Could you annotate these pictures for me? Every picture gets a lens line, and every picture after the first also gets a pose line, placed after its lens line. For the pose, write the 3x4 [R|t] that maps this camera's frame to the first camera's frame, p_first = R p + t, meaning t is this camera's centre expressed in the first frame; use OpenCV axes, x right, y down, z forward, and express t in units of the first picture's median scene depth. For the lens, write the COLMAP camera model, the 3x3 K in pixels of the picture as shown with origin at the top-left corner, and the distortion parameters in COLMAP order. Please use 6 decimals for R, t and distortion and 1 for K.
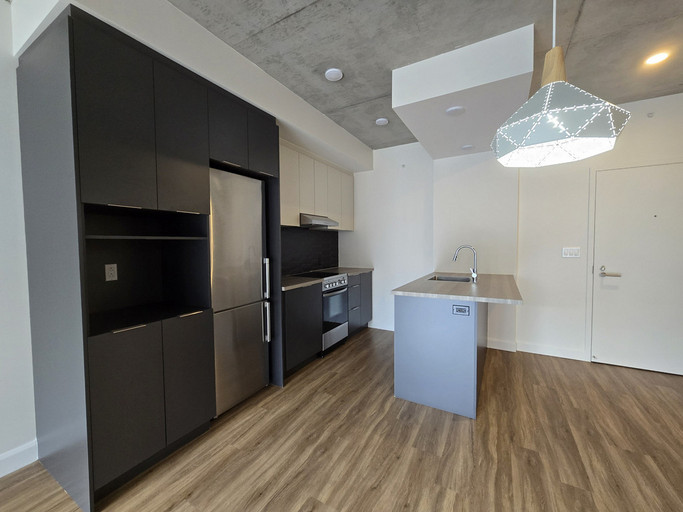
lens RADIAL K [[279.4, 0, 336.5], [0, 279.4, 255.5], [0, 0, 1]] dist [0.000004, 0.000436]
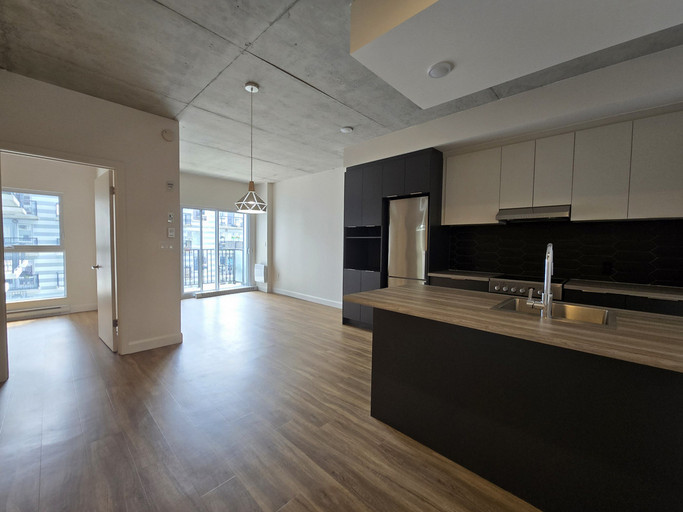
lens RADIAL K [[279.4, 0, 336.5], [0, 279.4, 255.5], [0, 0, 1]] dist [0.000004, 0.000436]
pose [[-0.238671, 0.048745, -0.969876, 1.161807], [-0.052281, 0.996646, 0.062956, -0.029671], [0.969692, 0.065732, -0.235322, 0.856392]]
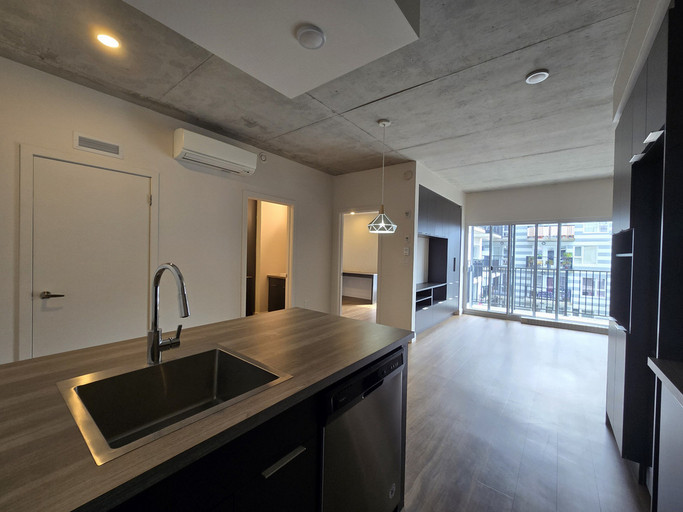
lens RADIAL K [[280.5, 0, 339.9], [0, 280.5, 255.1], [0, 0, 1]] dist [0.000198, 0.000180]
pose [[-0.990273, -0.015815, 0.138235, 0.243782], [-0.008833, 0.998661, 0.050977, -0.071106], [-0.138856, 0.049260, -0.989087, 1.469431]]
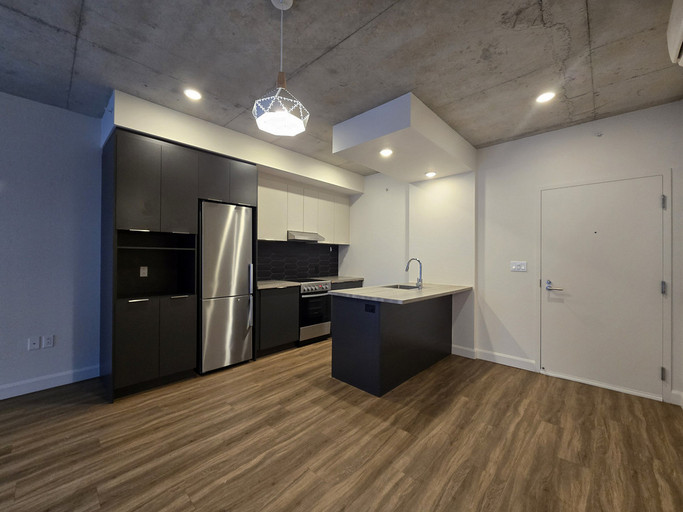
lens RADIAL K [[279.4, 0, 336.5], [0, 279.4, 255.5], [0, 0, 1]] dist [0.000004, 0.000436]
pose [[0.971852, 0.014868, -0.235121, 0.480821], [-0.026049, 0.998669, -0.044519, 0.015466], [0.234146, 0.049391, 0.970946, -0.225690]]
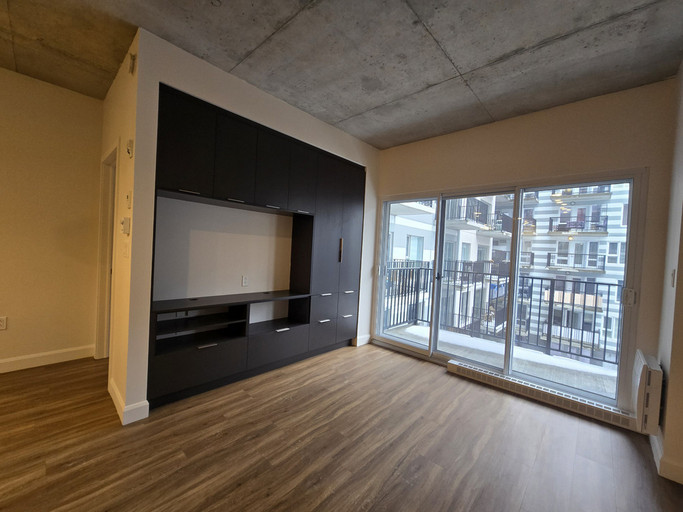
lens RADIAL K [[279.4, 0, 336.5], [0, 279.4, 255.5], [0, 0, 1]] dist [0.000004, 0.000436]
pose [[-0.971793, -0.048468, 0.230801, -0.645686], [-0.035557, 0.997578, 0.059775, -0.001369], [-0.233140, 0.049883, -0.971163, 0.413601]]
